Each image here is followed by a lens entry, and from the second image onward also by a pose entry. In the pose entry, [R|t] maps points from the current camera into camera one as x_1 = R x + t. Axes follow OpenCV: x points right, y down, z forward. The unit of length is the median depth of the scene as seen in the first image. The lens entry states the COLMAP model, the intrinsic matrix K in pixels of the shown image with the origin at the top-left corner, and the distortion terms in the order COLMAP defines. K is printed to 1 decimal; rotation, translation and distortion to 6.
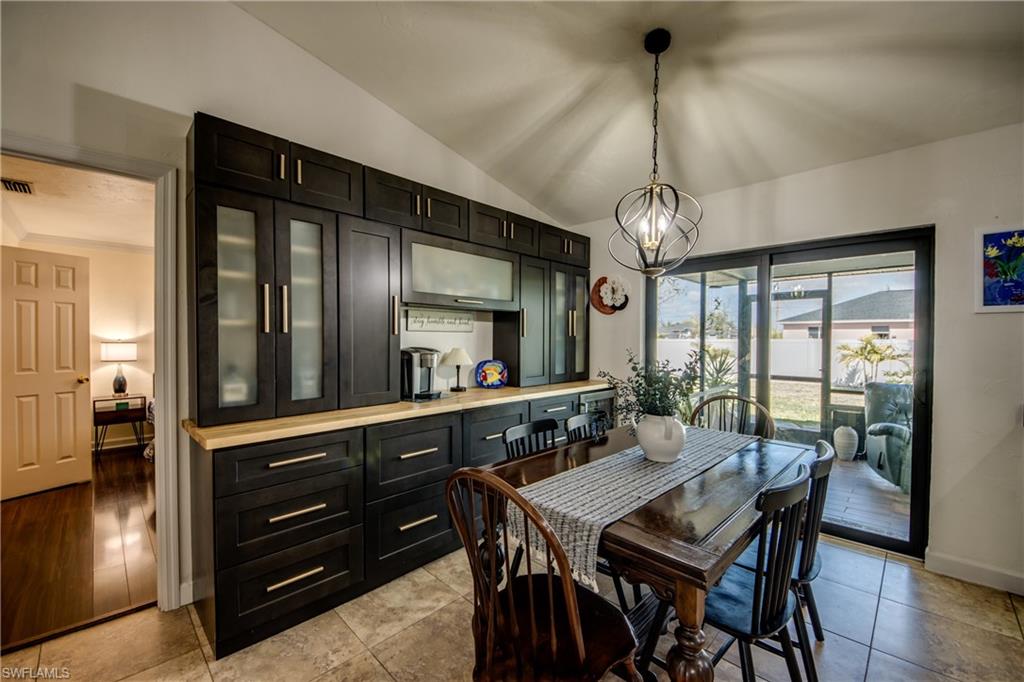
lens RADIAL K [[411.9, 0, 530.2], [0, 411.9, 343.4], [0, 0, 1]] dist [-0.000305, -0.008424]
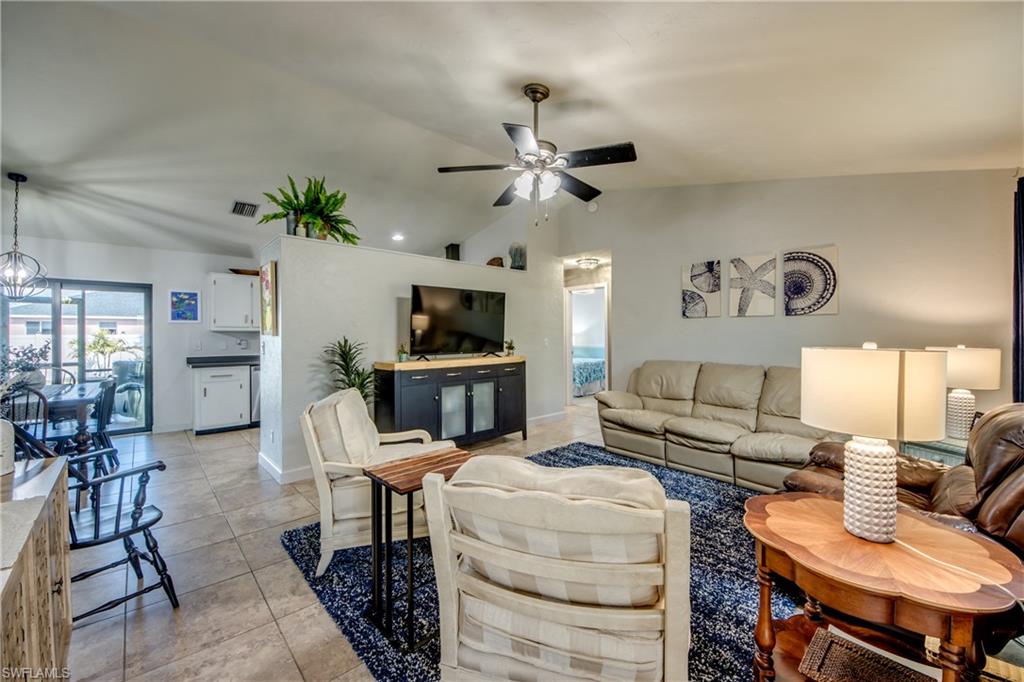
lens RADIAL K [[397.8, 0, 510.4], [0, 397.8, 334.7], [0, 0, 1]] dist [0.033377, -0.025693]
pose [[0.070648, -0.009439, 0.997457, -0.538783], [0.018853, 0.999789, 0.008126, 0.008484], [-0.997323, 0.018231, 0.070811, -0.558629]]
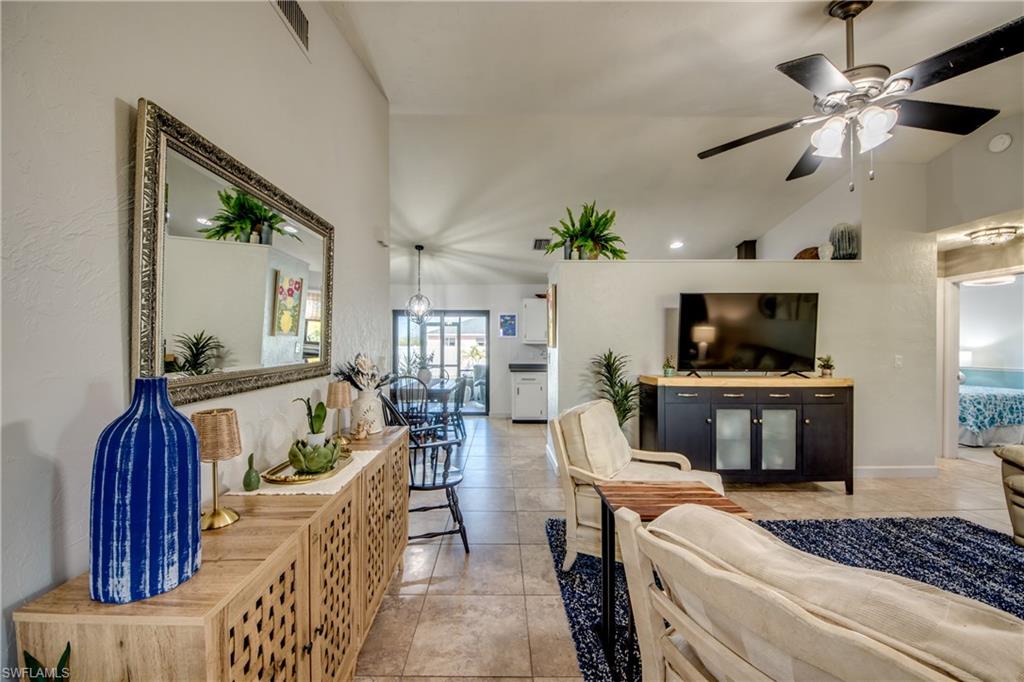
lens RADIAL K [[385.0, 0, 499.8], [0, 385.0, 349.8], [0, 0, 1]] dist [0.030064, -0.020358]
pose [[0.726449, -0.010181, 0.687145, -0.490243], [0.012683, 0.999919, 0.001407, 0.009456], [-0.687103, 0.007693, 0.726519, -0.592693]]
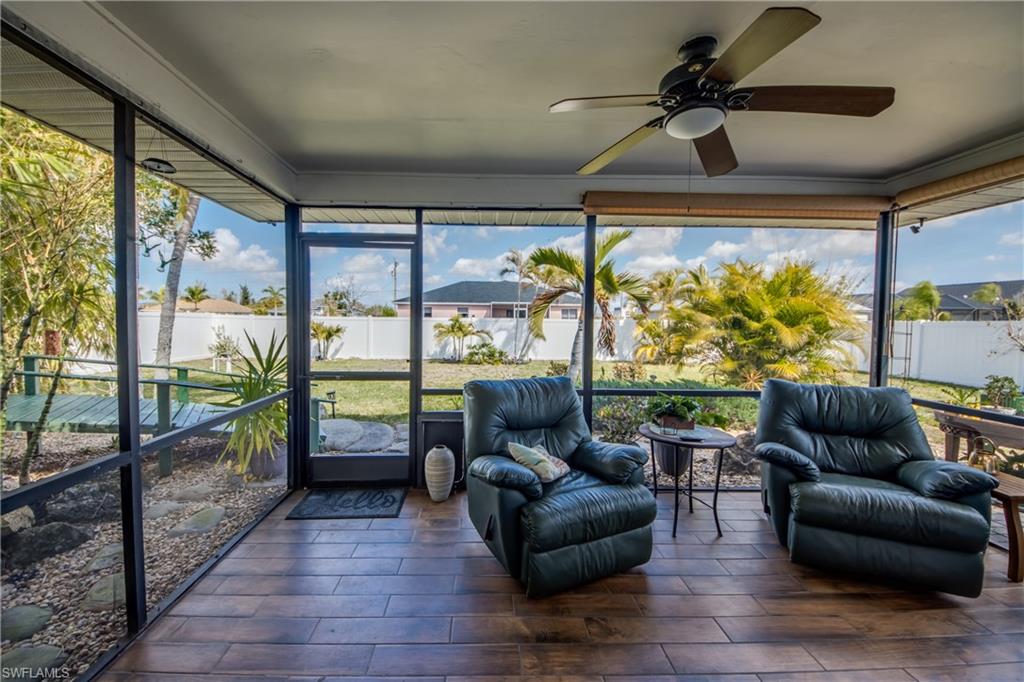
lens RADIAL K [[385.0, 0, 499.8], [0, 385.0, 349.8], [0, 0, 1]] dist [0.030064, -0.020358]
pose [[0.691189, -0.049258, 0.720993, 0.379638], [-0.004116, 0.997390, 0.072088, 0.003769], [-0.722662, -0.052795, 0.689182, 0.492248]]
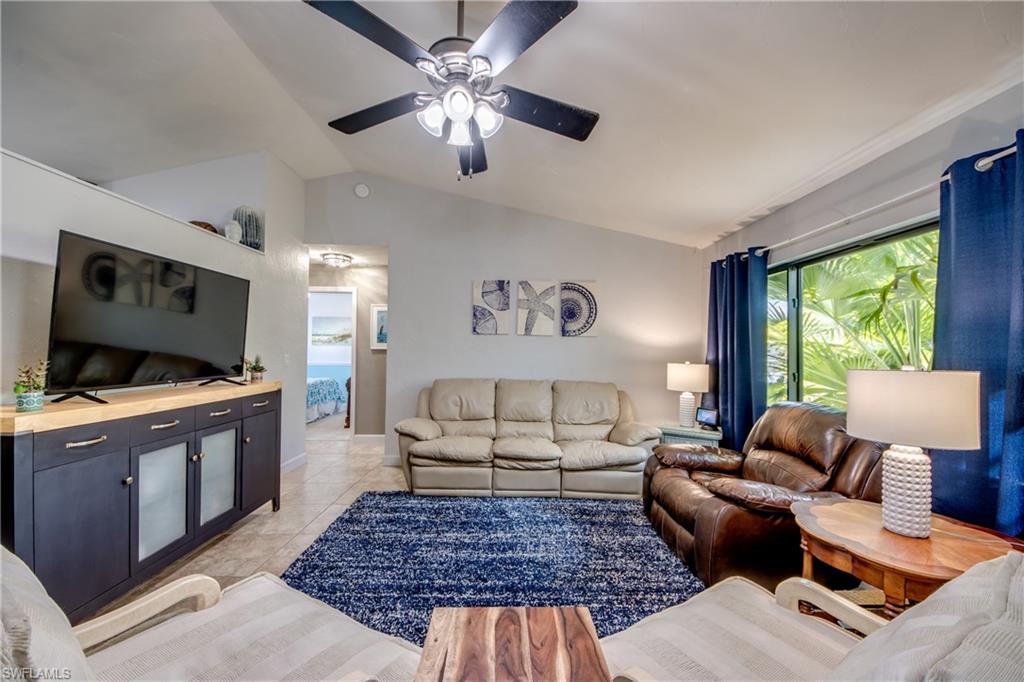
lens RADIAL K [[381.9, 0, 513.5], [0, 381.9, 341.0], [0, 0, 1]] dist [0.029378, -0.022195]
pose [[-0.696751, -0.000276, 0.717313, -0.287585], [-0.008483, 0.999933, -0.007856, 0.006791], [-0.717263, -0.011559, -0.696707, -0.373281]]
